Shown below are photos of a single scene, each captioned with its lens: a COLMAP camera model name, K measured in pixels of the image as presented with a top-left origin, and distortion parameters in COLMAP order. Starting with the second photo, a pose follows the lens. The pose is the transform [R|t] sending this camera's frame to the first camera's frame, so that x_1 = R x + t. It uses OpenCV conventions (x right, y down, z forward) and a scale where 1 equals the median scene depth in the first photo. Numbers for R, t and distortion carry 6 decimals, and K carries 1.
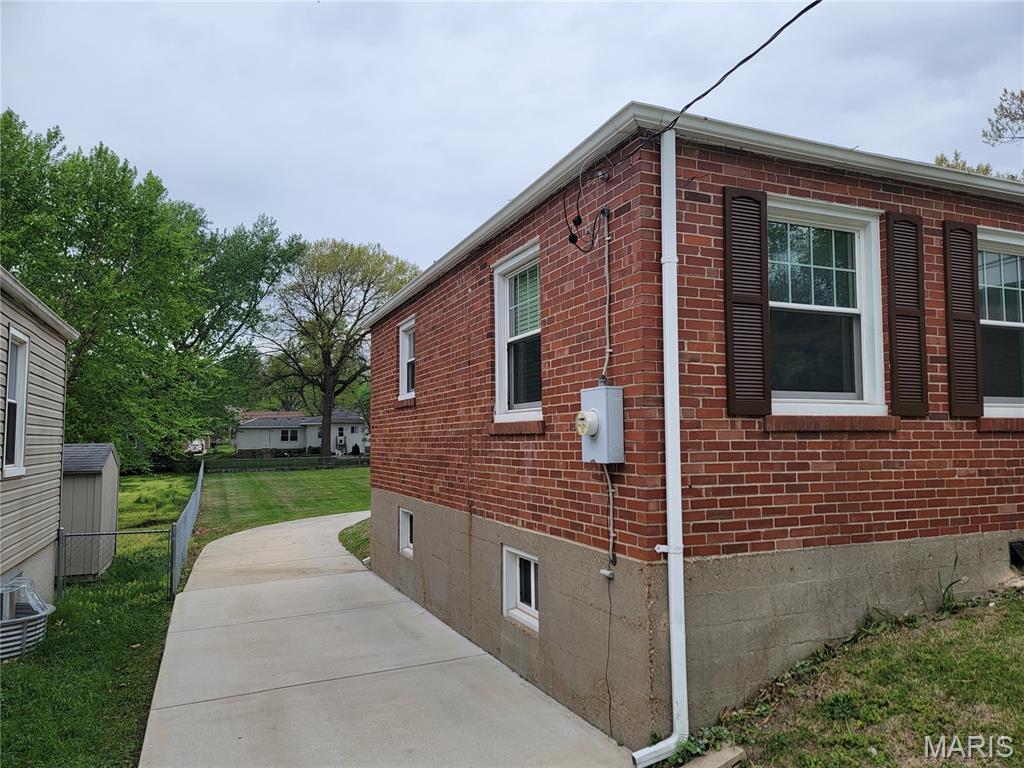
lens RADIAL K [[708.1, 0, 515.4], [0, 708.1, 383.8], [0, 0, 1]] dist [0.067547, -0.023688]
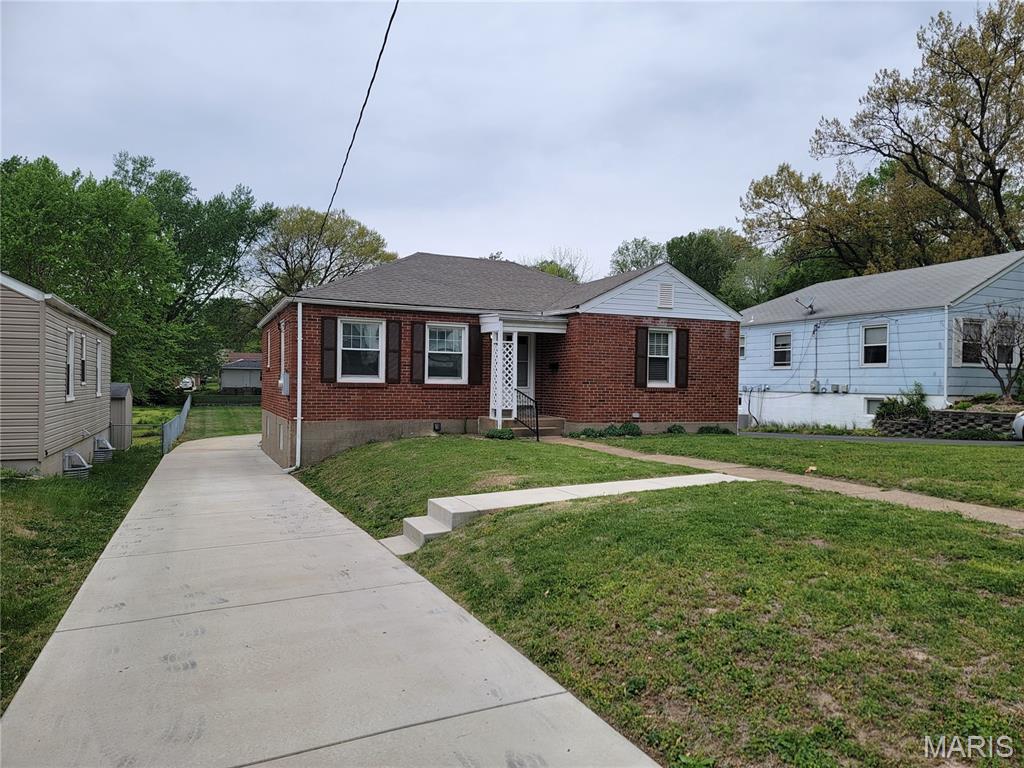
lens RADIAL K [[708.1, 0, 508.7], [0, 708.1, 386.2], [0, 0, 1]] dist [0.067547, -0.023688]
pose [[0.999721, 0.023609, 0.001011, 0.083437], [-0.023613, 0.996410, 0.081297, -0.016584], [0.000912, -0.081298, 0.996689, -0.170338]]
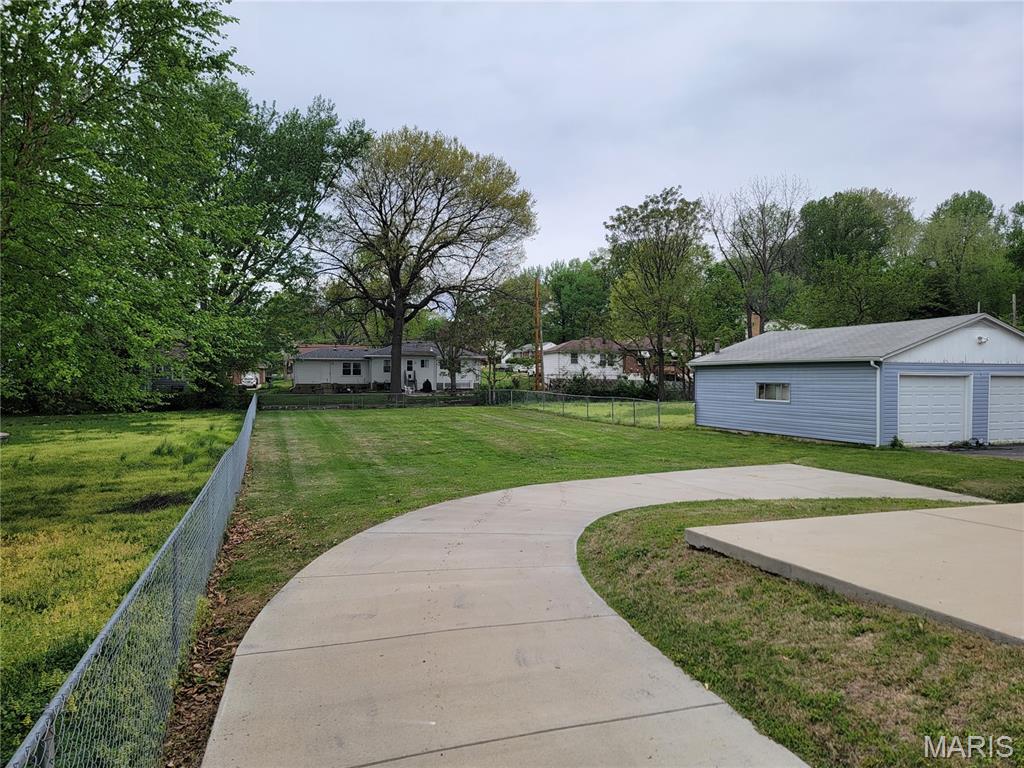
lens RADIAL K [[708.1, 0, 518.9], [0, 708.1, 387.3], [0, 0, 1]] dist [0.067547, -0.023688]
pose [[0.998070, 0.013360, -0.060651, -0.070172], [-0.007987, 0.996090, 0.087983, 0.019708], [0.061589, -0.087329, 0.994274, 0.169453]]
